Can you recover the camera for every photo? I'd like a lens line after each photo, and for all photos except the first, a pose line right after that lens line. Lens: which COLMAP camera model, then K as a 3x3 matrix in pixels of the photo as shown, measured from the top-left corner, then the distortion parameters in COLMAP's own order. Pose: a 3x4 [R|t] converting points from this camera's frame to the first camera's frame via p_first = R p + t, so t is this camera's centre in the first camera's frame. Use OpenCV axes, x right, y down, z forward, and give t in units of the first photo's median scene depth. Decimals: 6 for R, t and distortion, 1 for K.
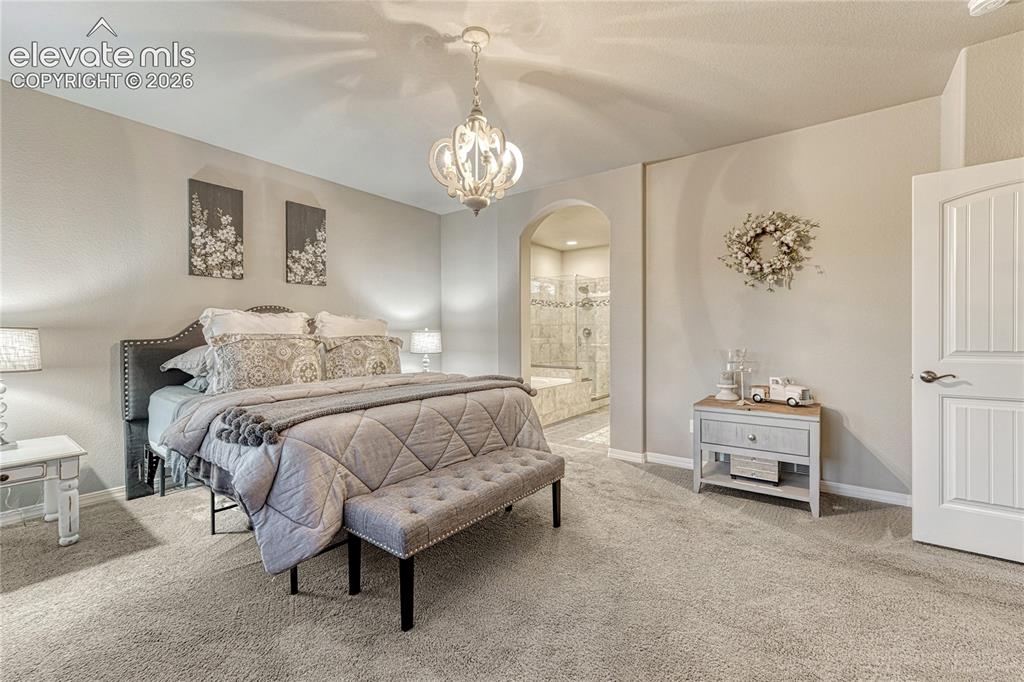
lens RADIAL K [[434.9, 0, 509.2], [0, 434.9, 334.9], [0, 0, 1]] dist [-0.013446, -0.002941]
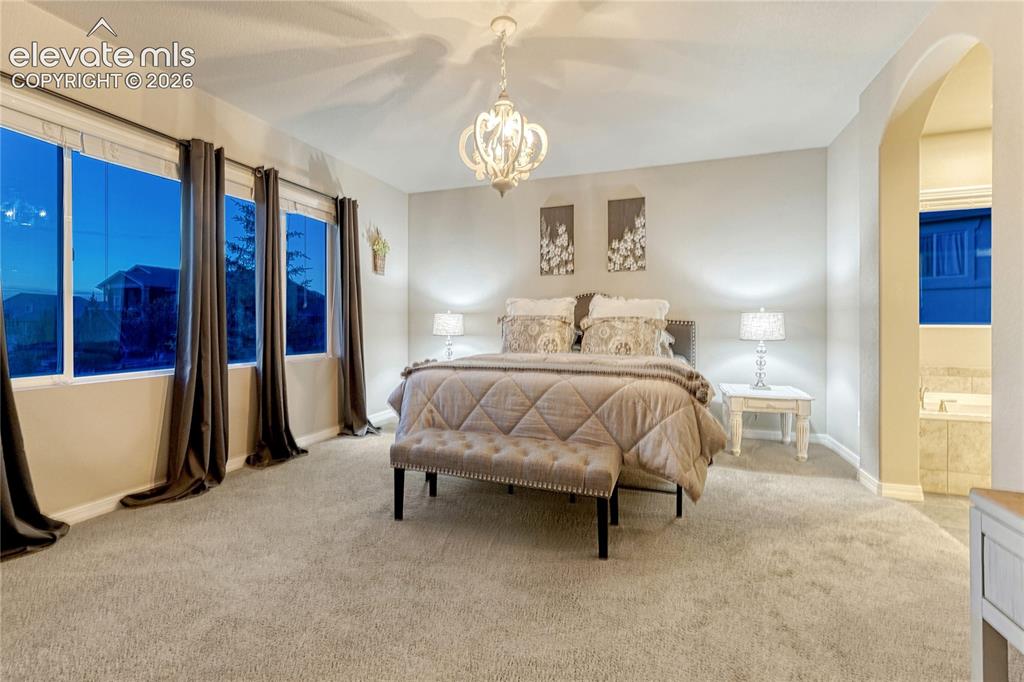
lens RADIAL K [[434.9, 0, 480.4], [0, 434.9, 326.5], [0, 0, 1]] dist [-0.013446, -0.002941]
pose [[0.250109, 0.012084, -0.968142, 0.571936], [-0.003253, 0.999927, 0.011641, 0.013700], [0.968212, 0.000238, 0.250130, 0.424786]]
